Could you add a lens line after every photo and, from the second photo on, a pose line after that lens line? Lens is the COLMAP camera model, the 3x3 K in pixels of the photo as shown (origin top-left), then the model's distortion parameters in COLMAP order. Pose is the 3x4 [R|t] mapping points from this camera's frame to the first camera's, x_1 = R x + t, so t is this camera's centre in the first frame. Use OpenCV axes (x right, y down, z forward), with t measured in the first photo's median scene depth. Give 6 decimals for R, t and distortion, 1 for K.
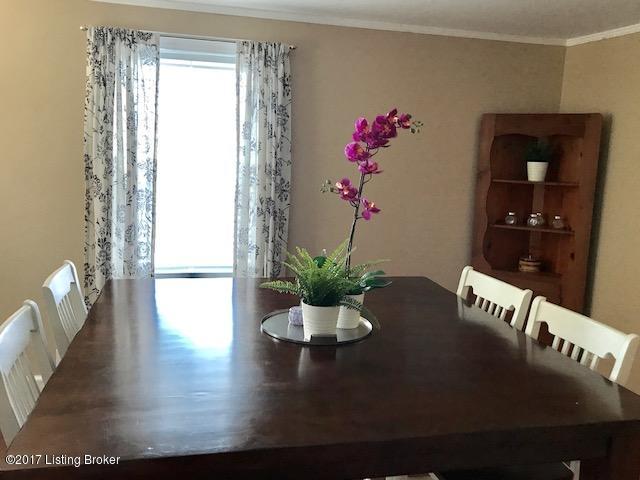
lens RADIAL K [[565.8, 0, 319.8], [0, 565.8, 224.4], [0, 0, 1]] dist [0.075437, -0.116069]
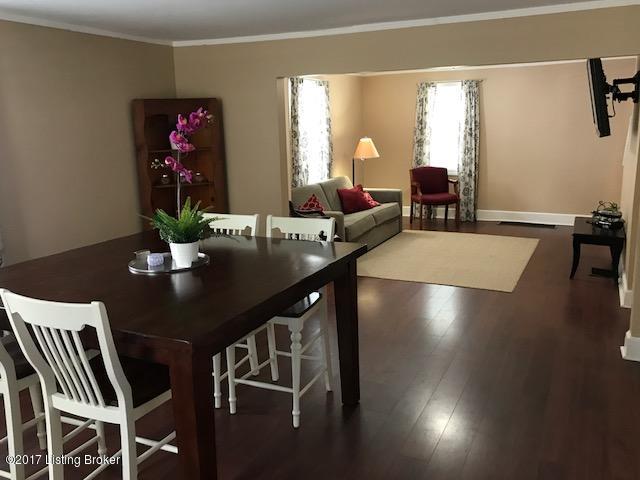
lens RADIAL K [[565.8, 0, 319.8], [0, 565.8, 224.4], [0, 0, 1]] dist [0.075437, -0.116069]
pose [[0.625773, -0.196961, 0.754728, -0.460277], [0.158749, 0.979502, 0.123995, -0.015834], [-0.763679, 0.042220, 0.644214, -0.106710]]
